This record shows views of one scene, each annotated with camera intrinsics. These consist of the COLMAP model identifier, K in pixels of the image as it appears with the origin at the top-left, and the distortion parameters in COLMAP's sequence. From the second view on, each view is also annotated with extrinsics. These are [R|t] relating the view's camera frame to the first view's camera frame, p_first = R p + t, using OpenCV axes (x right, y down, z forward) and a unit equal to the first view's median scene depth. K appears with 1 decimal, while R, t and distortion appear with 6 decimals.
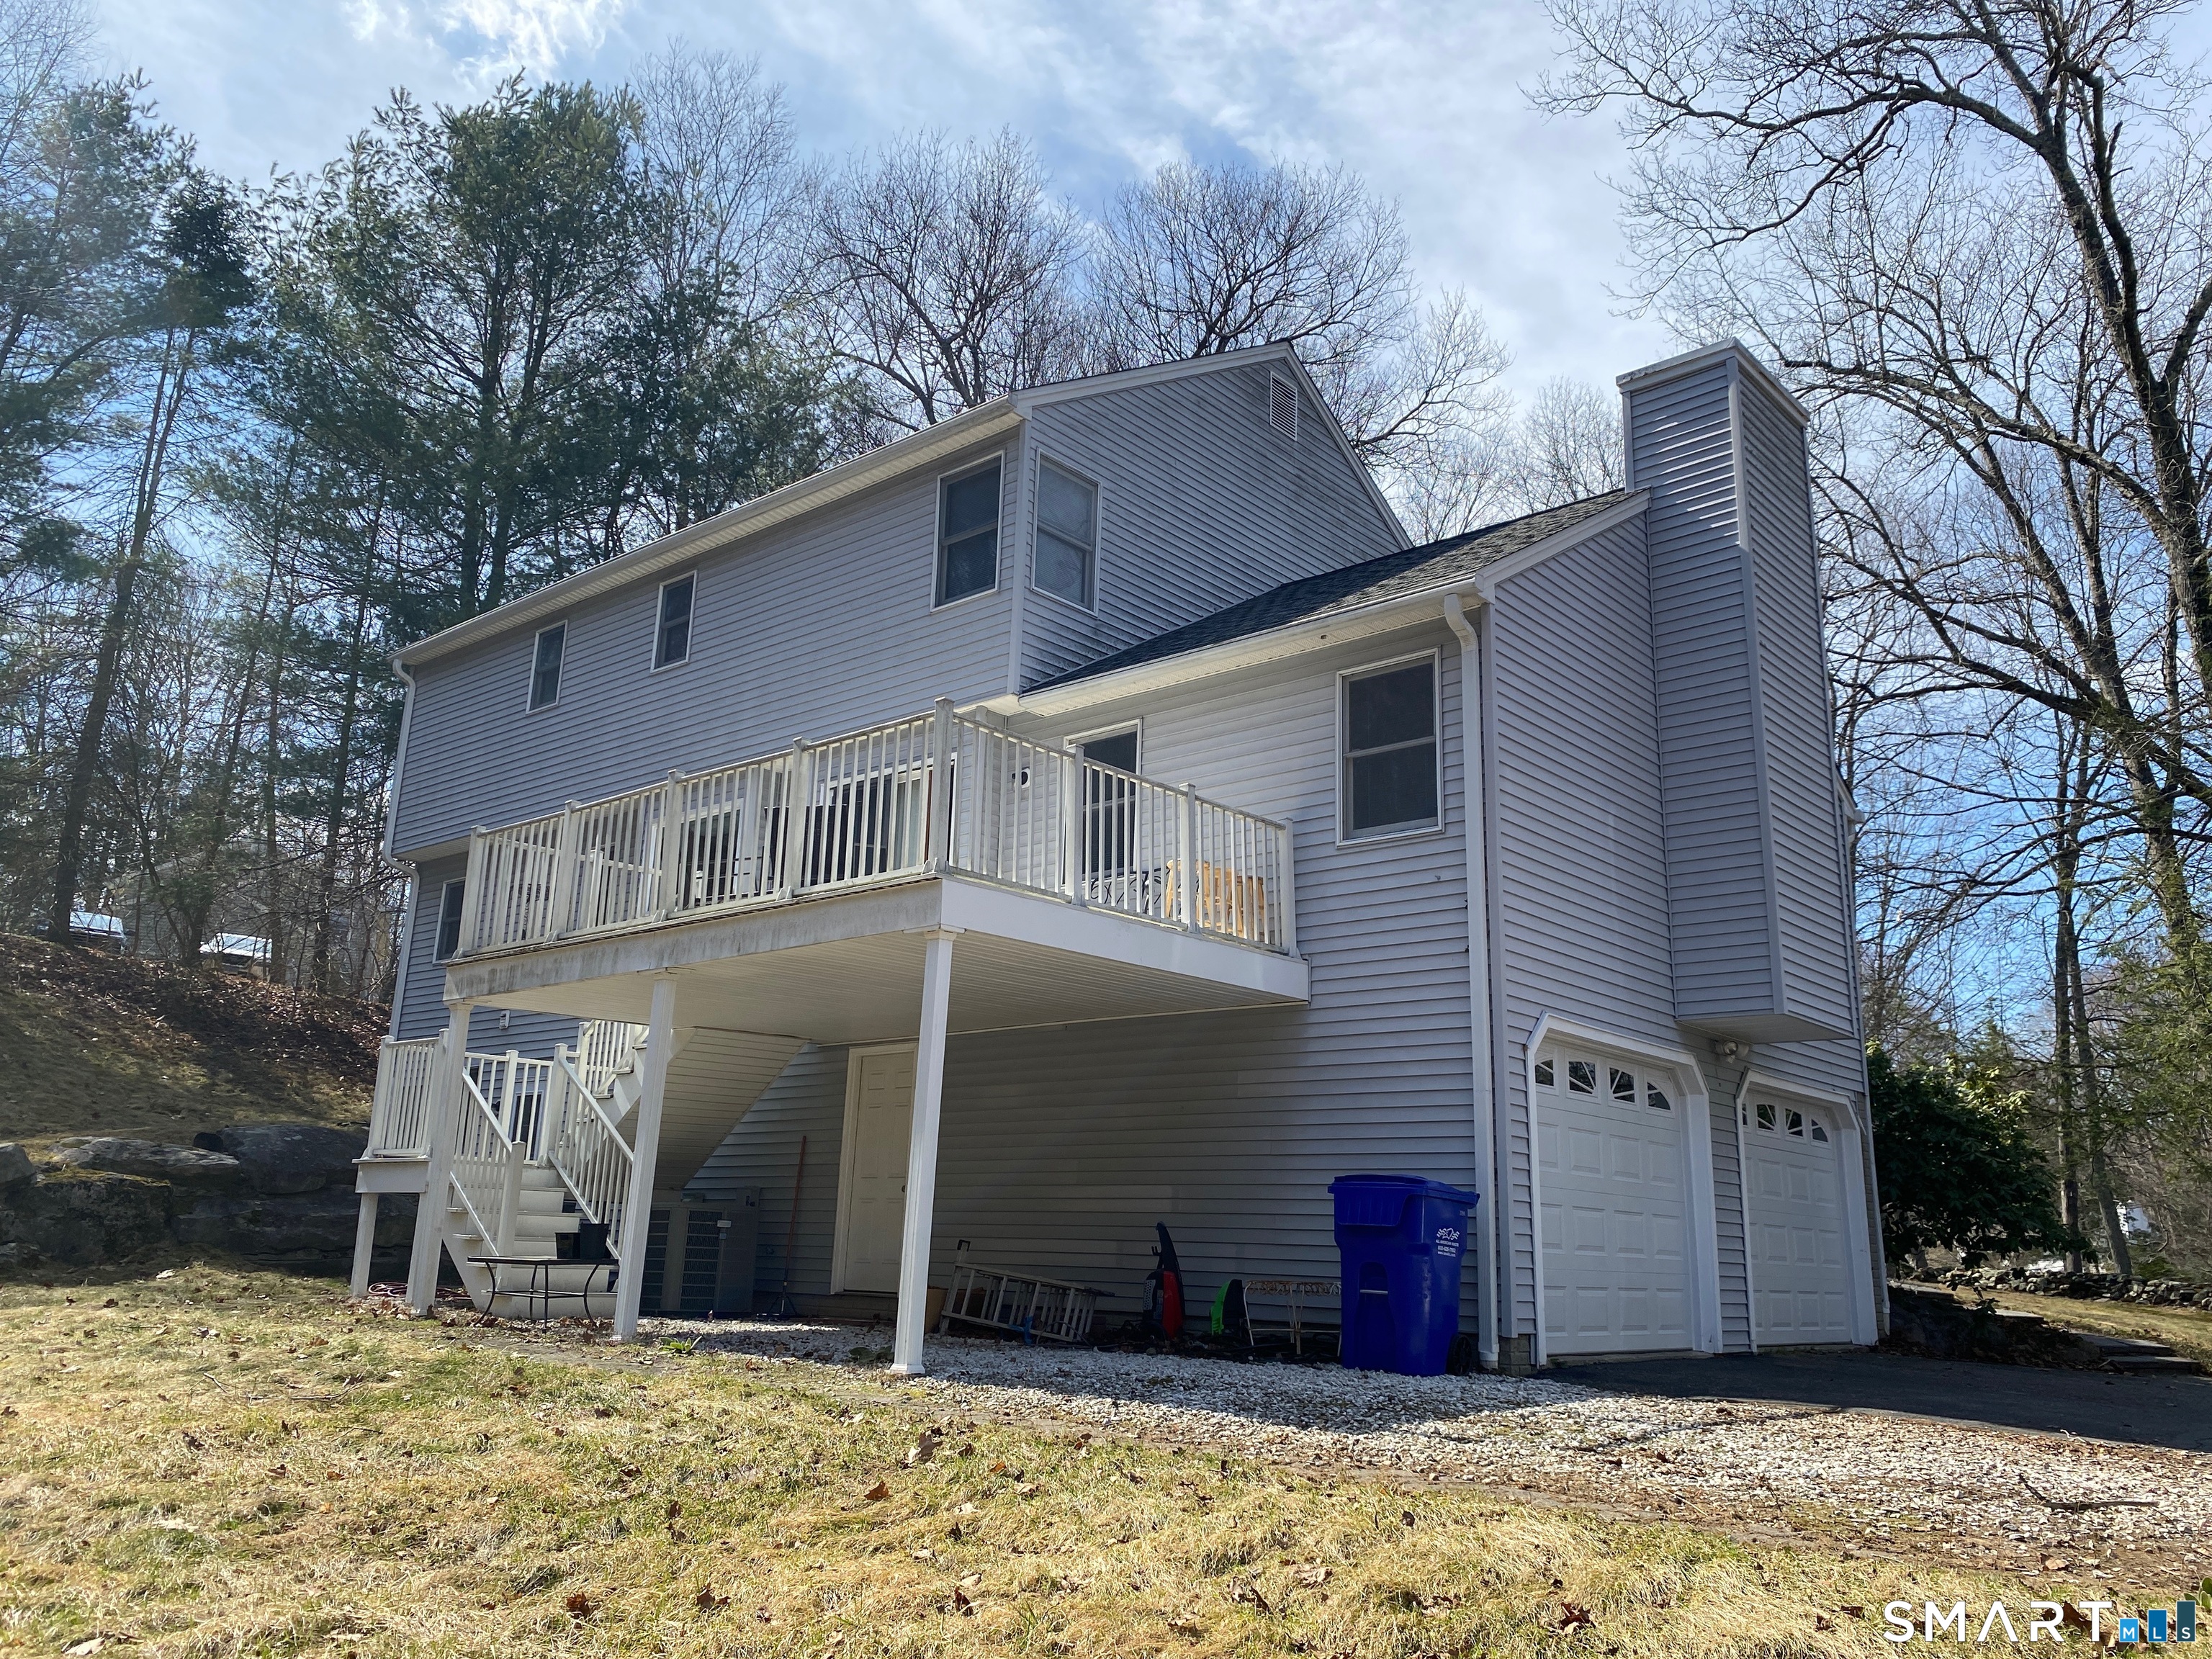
lens RADIAL K [[1698.5, 0, 1104.0], [0, 1698.5, 821.6], [0, 0, 1]] dist [0.015818, -0.005696]
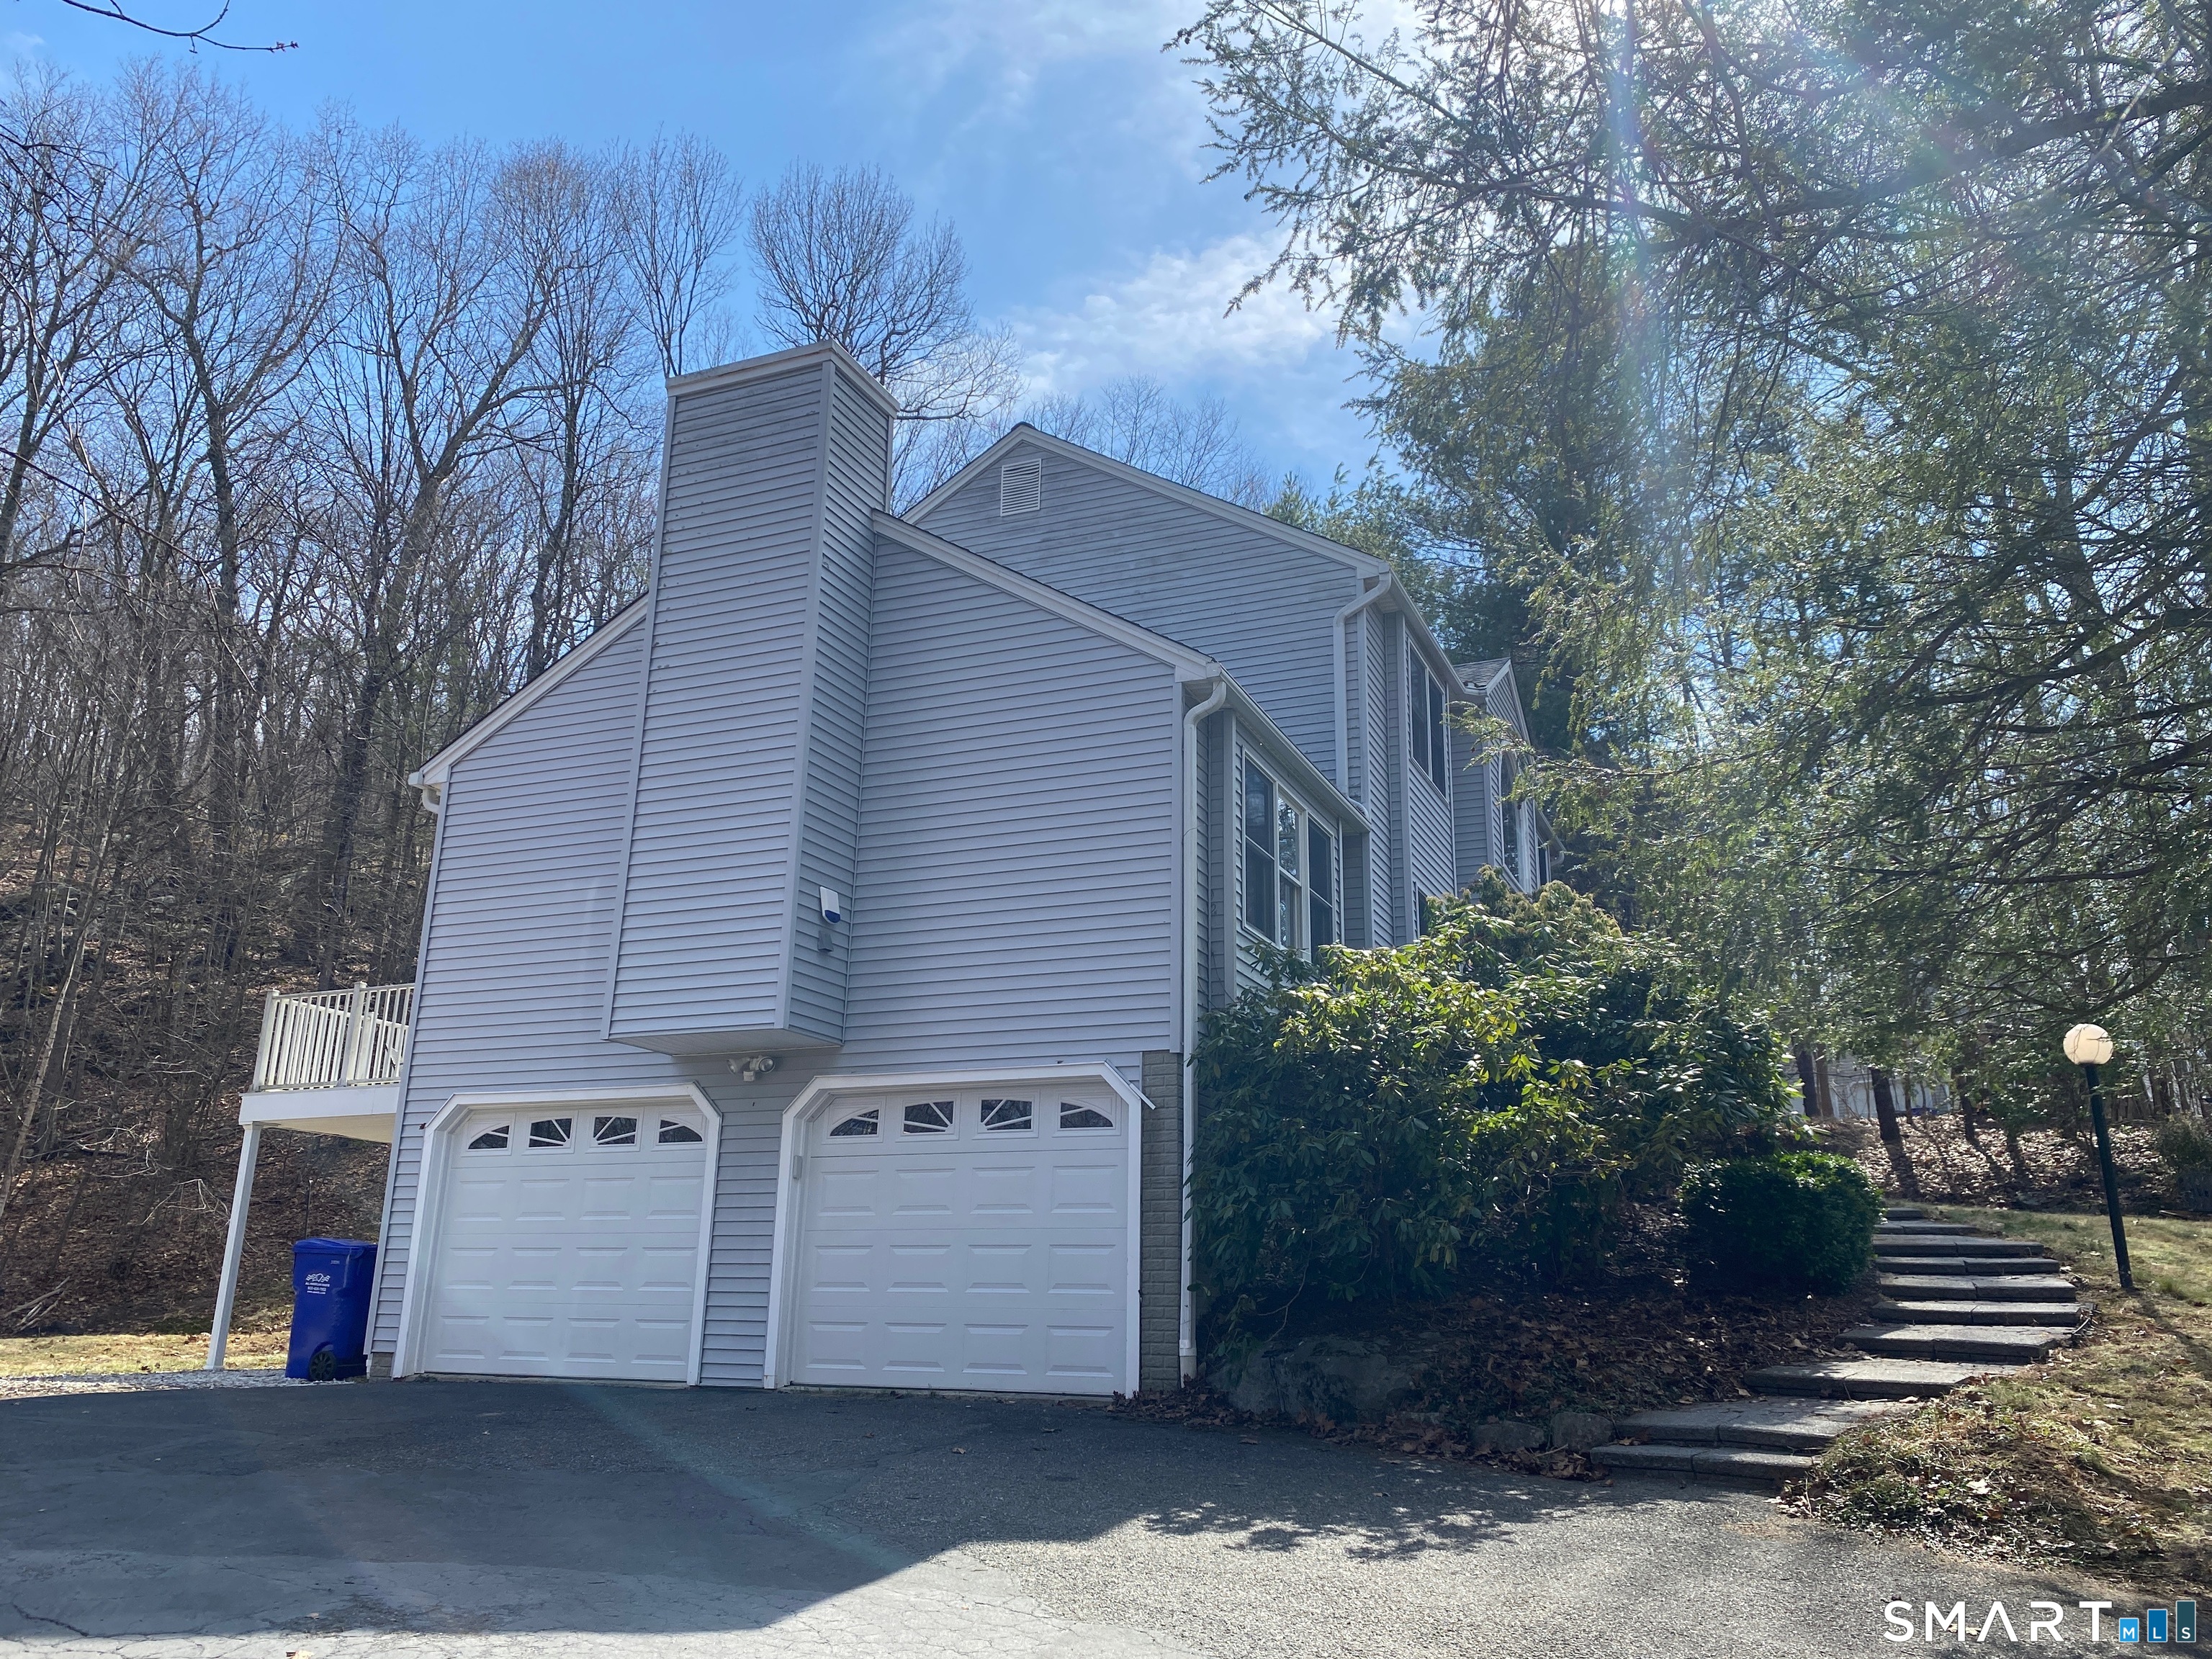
lens RADIAL K [[1698.5, 0, 1104.0], [0, 1698.5, 821.6], [0, 0, 1]] dist [0.015818, -0.005696]
pose [[0.303249, -0.301935, -0.903811, 1.282257], [0.224551, 0.944406, -0.240154, 0.268329], [0.926076, -0.130126, 0.354190, 0.840303]]
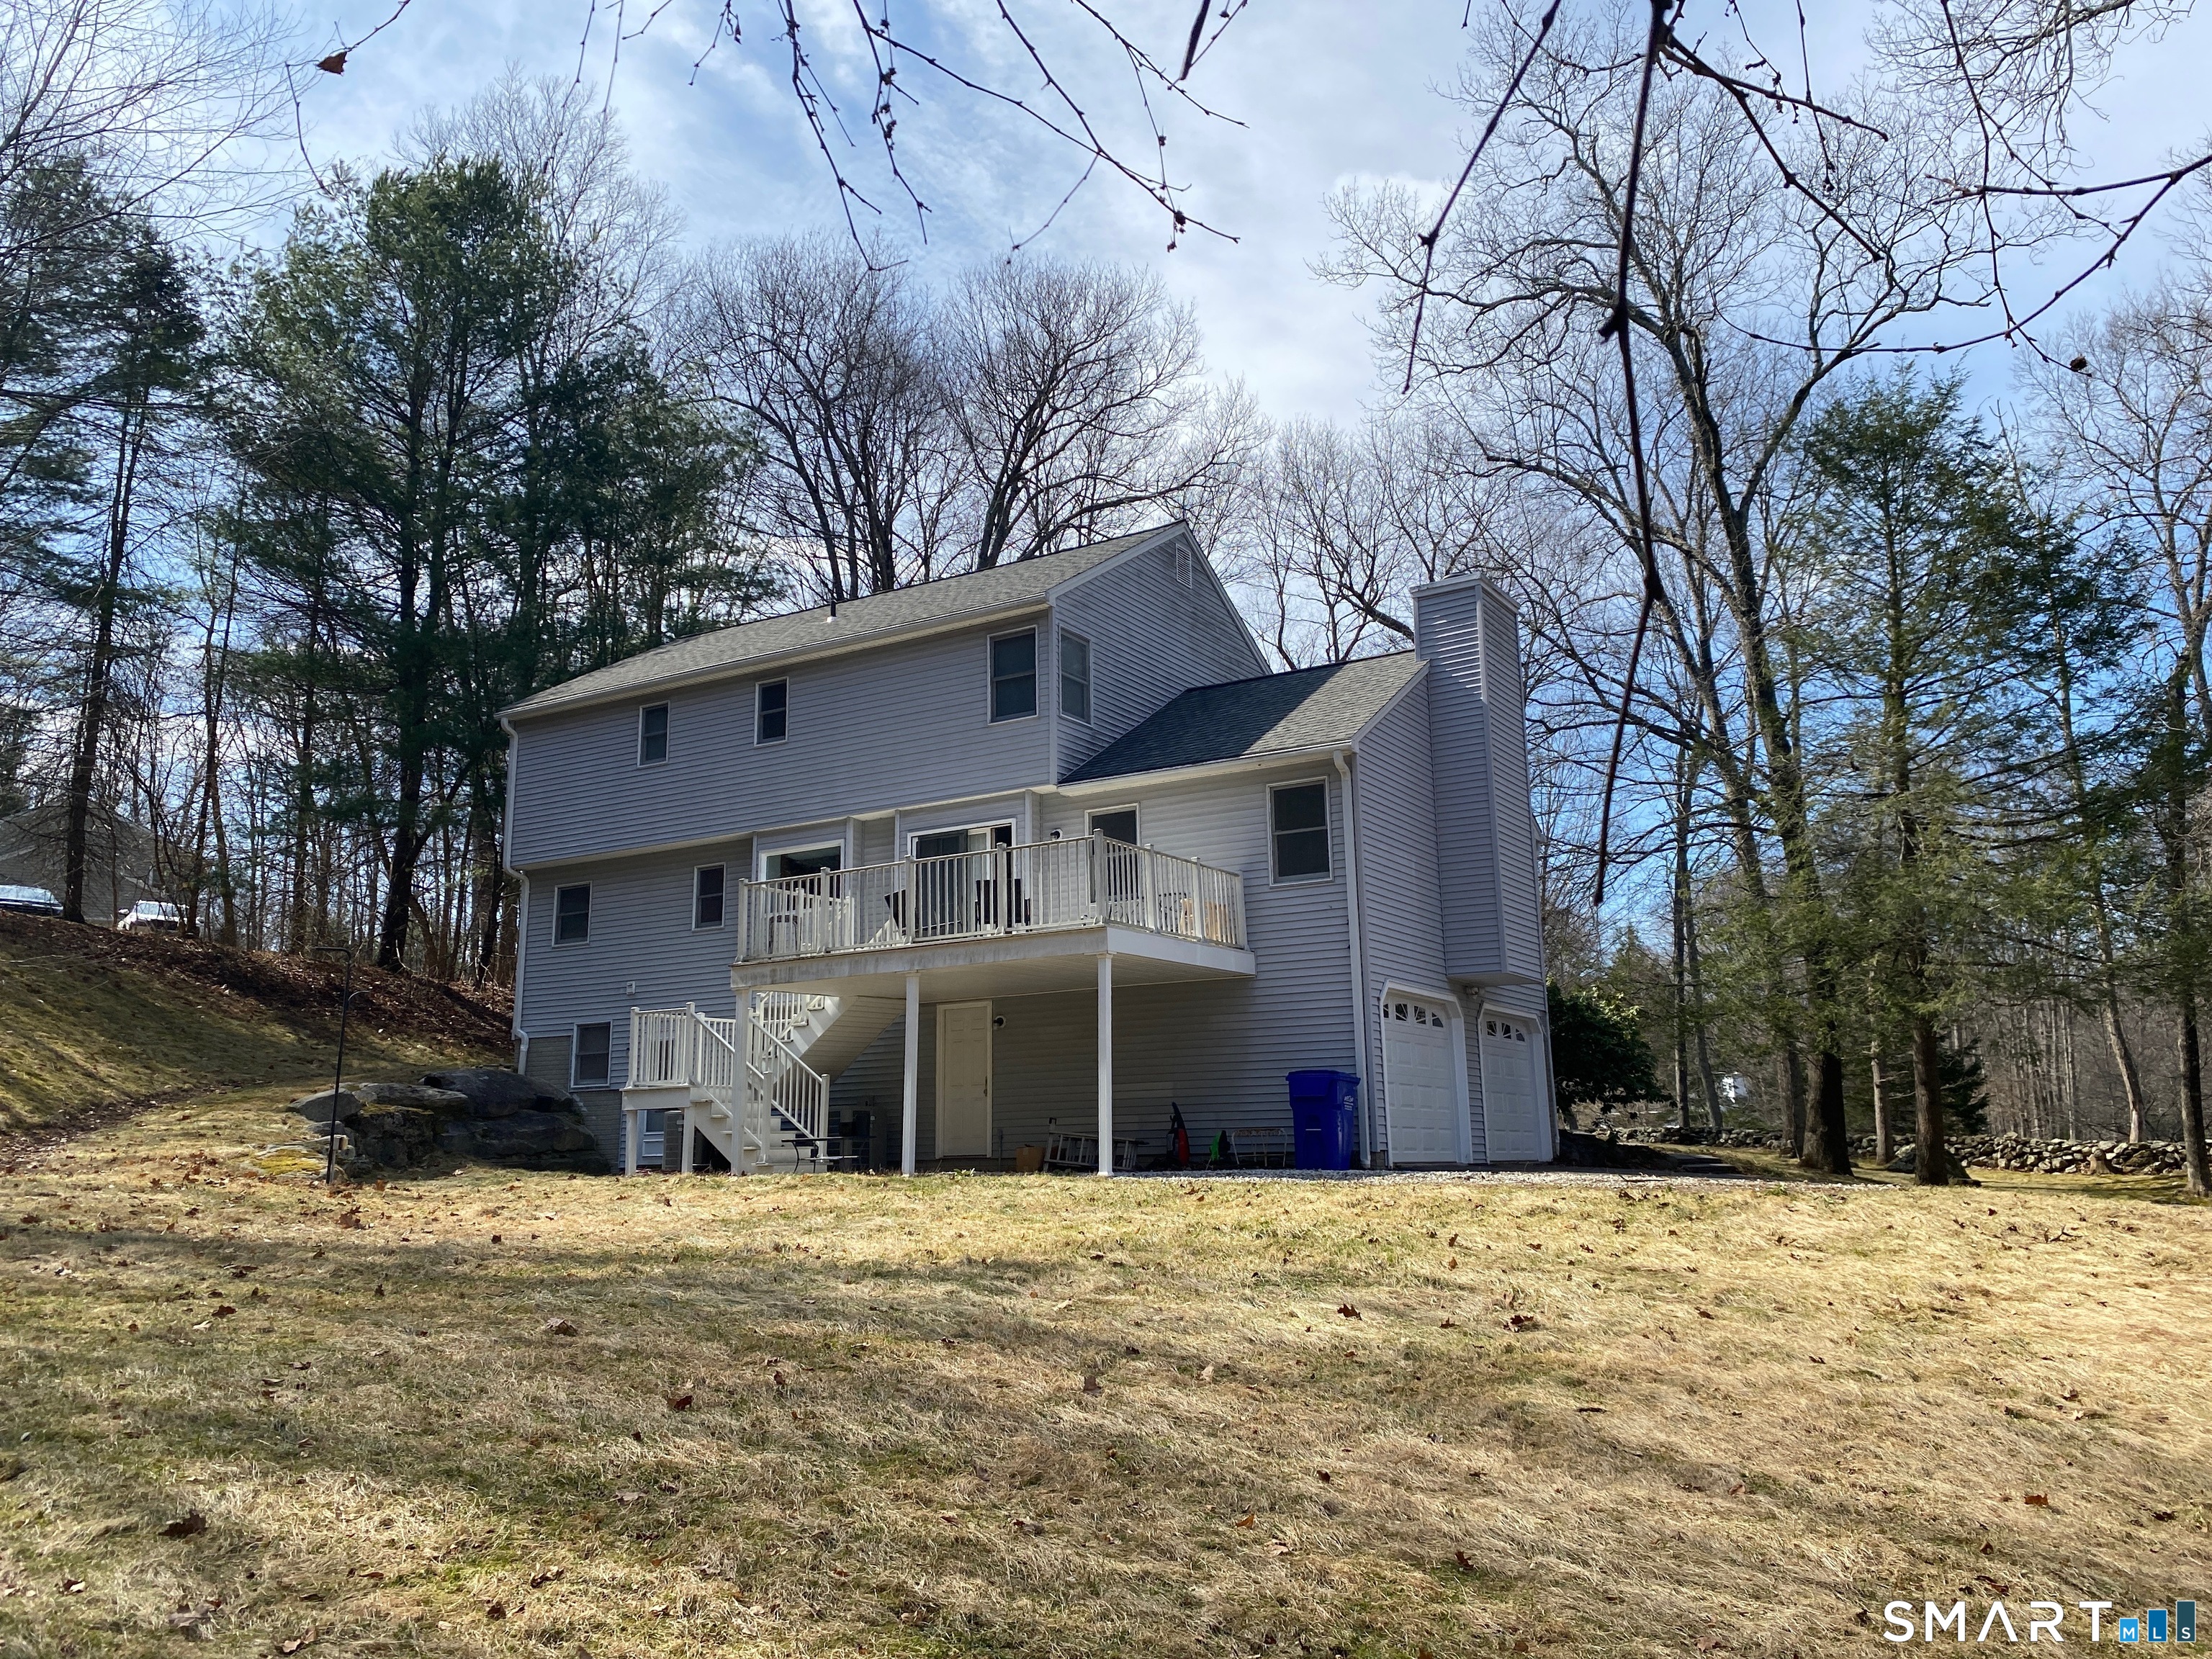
lens RADIAL K [[1688.4, 0, 1106.0], [0, 1688.4, 829.5], [0, 0, 1]] dist [0.056834, -0.065982]
pose [[0.984455, -0.014324, 0.175054, -0.286381], [0.004469, 0.998389, 0.056560, -0.123273], [-0.175582, -0.054898, 0.982933, -0.586535]]
